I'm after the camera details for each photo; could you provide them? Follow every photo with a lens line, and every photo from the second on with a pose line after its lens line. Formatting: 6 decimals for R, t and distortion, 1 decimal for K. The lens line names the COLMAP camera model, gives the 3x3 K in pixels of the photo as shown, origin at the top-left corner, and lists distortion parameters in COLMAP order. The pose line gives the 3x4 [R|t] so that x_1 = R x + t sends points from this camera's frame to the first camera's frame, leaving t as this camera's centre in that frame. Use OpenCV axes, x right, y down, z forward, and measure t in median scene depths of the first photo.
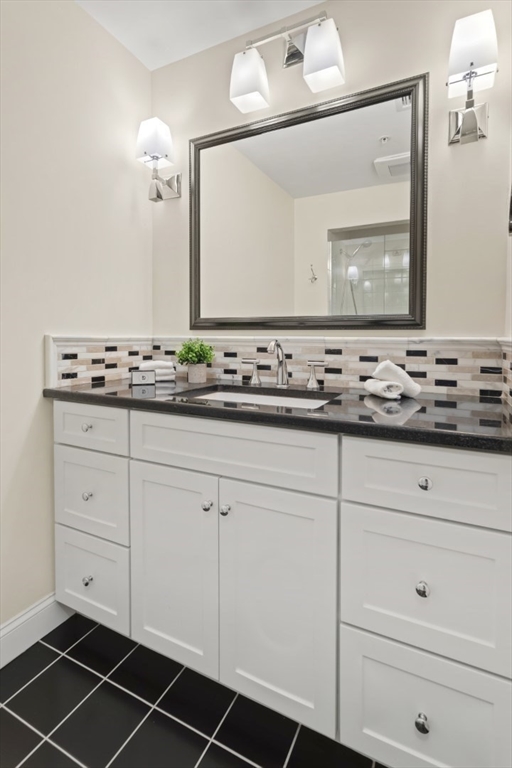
lens RADIAL K [[368.2, 0, 256.4], [0, 368.2, 346.0], [0, 0, 1]] dist [-0.003318, 0.000281]
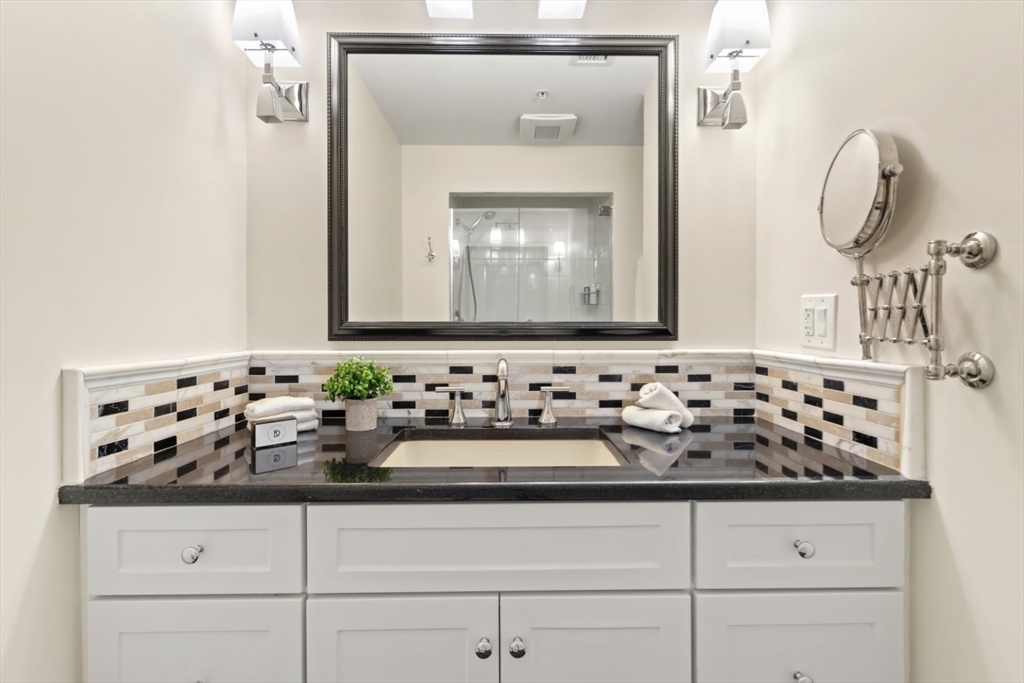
lens RADIAL K [[471.4, 0, 513.0], [0, 471.4, 324.9], [0, 0, 1]] dist [0.000297, 0.000450]
pose [[0.890119, -0.008364, 0.455652, -0.319702], [0.017671, 0.999713, -0.016170, -0.062482], [-0.455386, 0.022446, 0.890011, 0.198547]]
